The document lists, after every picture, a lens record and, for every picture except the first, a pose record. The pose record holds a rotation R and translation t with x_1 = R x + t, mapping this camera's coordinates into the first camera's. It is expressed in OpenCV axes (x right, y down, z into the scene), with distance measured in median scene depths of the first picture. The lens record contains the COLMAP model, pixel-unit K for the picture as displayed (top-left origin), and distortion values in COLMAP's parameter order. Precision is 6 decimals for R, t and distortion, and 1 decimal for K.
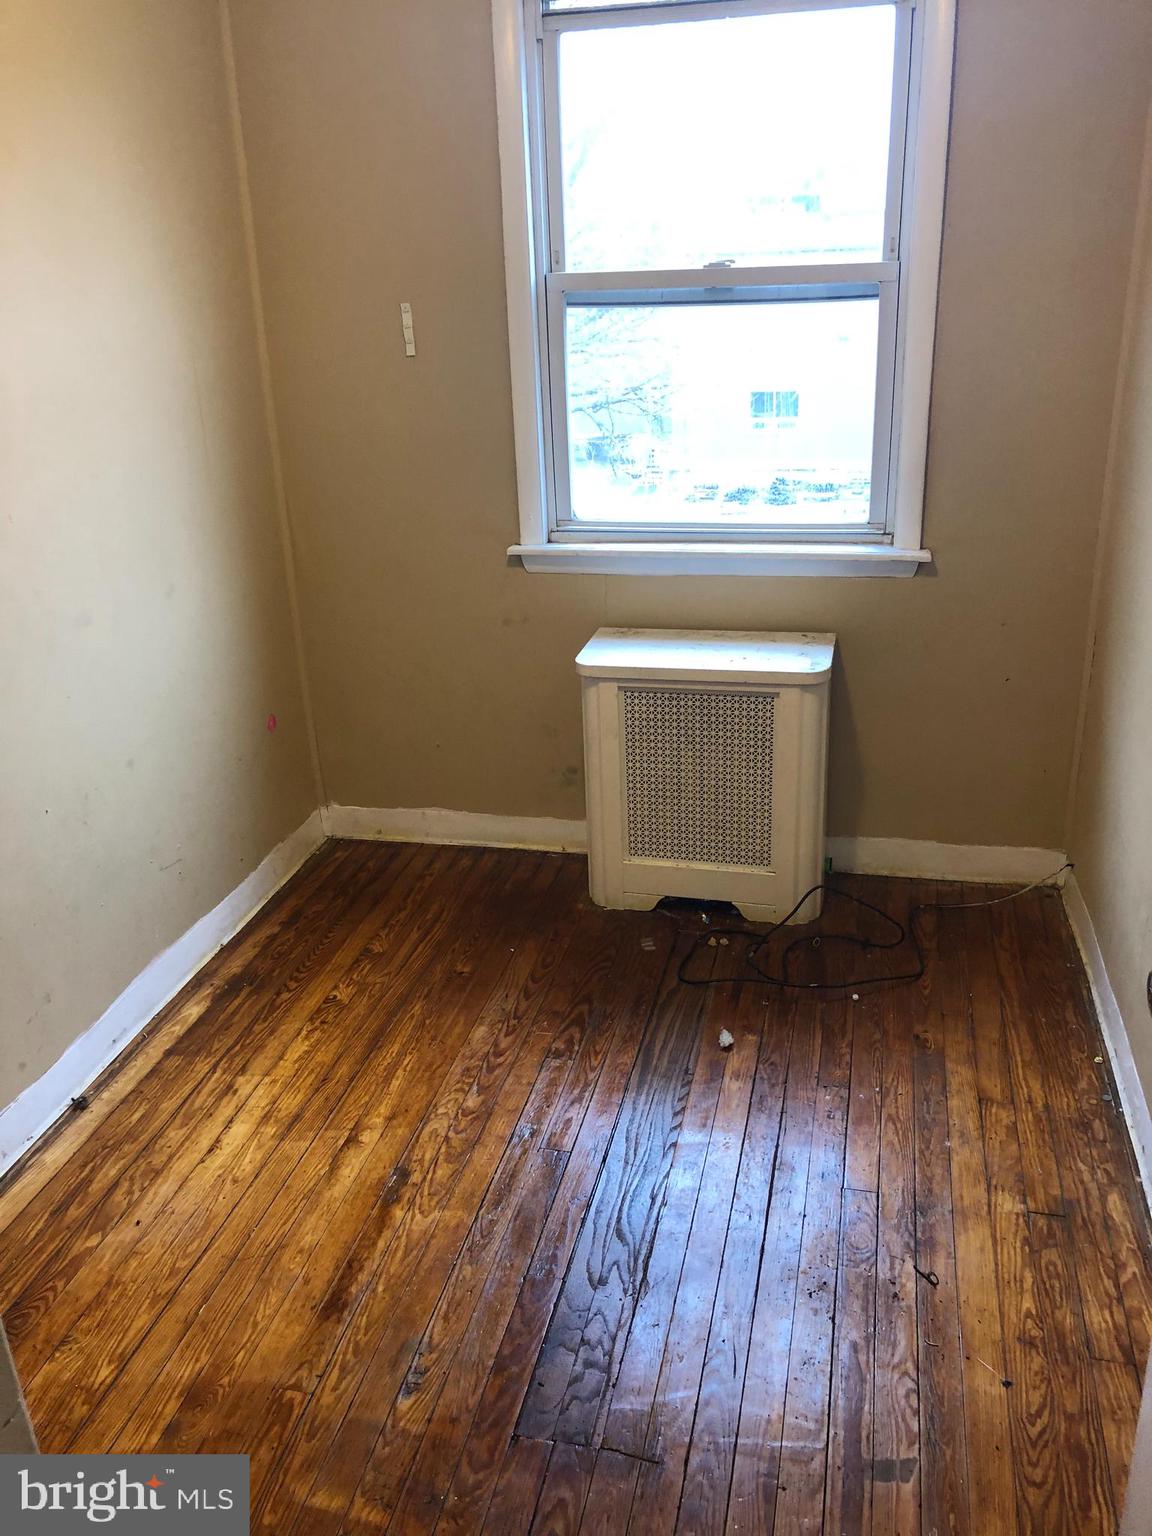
lens RADIAL K [[1240.1, 0, 576.0], [0, 1240.1, 768.0], [0, 0, 1]] dist [0.009864, 0.007702]
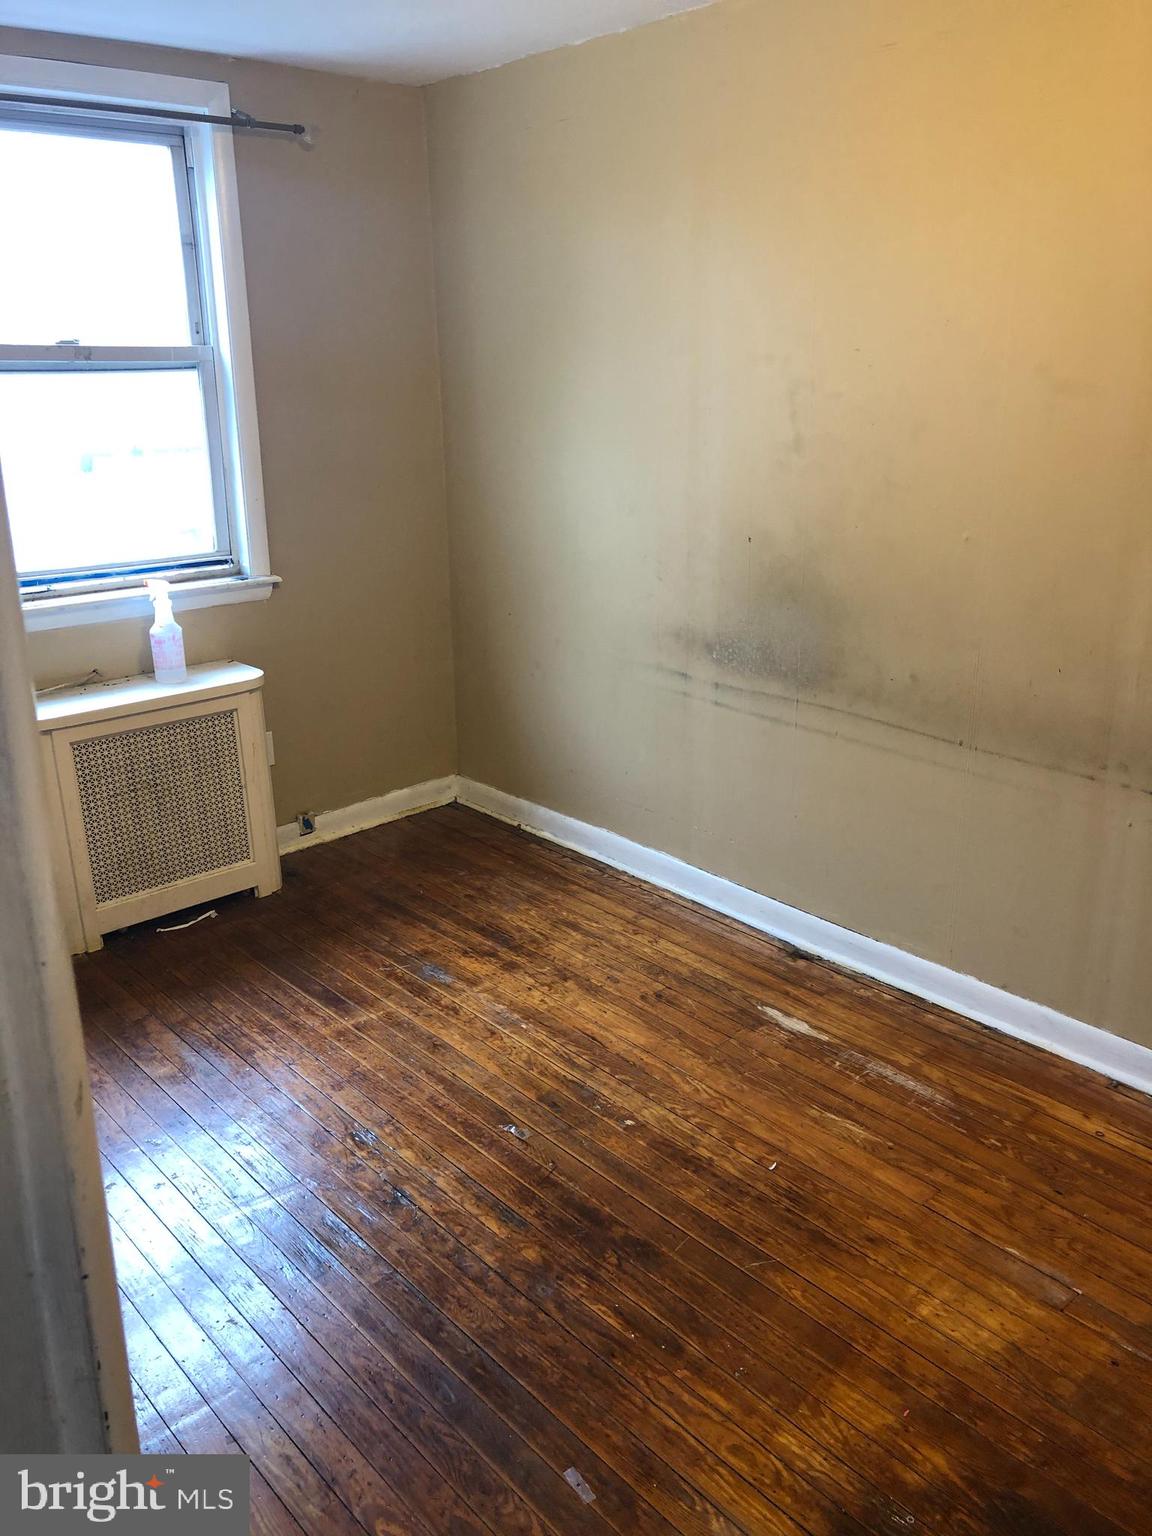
lens RADIAL K [[1240.1, 0, 576.0], [0, 1240.1, 768.0], [0, 0, 1]] dist [0.009864, 0.007702]
pose [[0.575511, -0.236250, 0.782926, -0.573652], [0.299696, 0.951688, 0.066875, 0.015484], [-0.760900, 0.196152, 0.618510, 0.047477]]
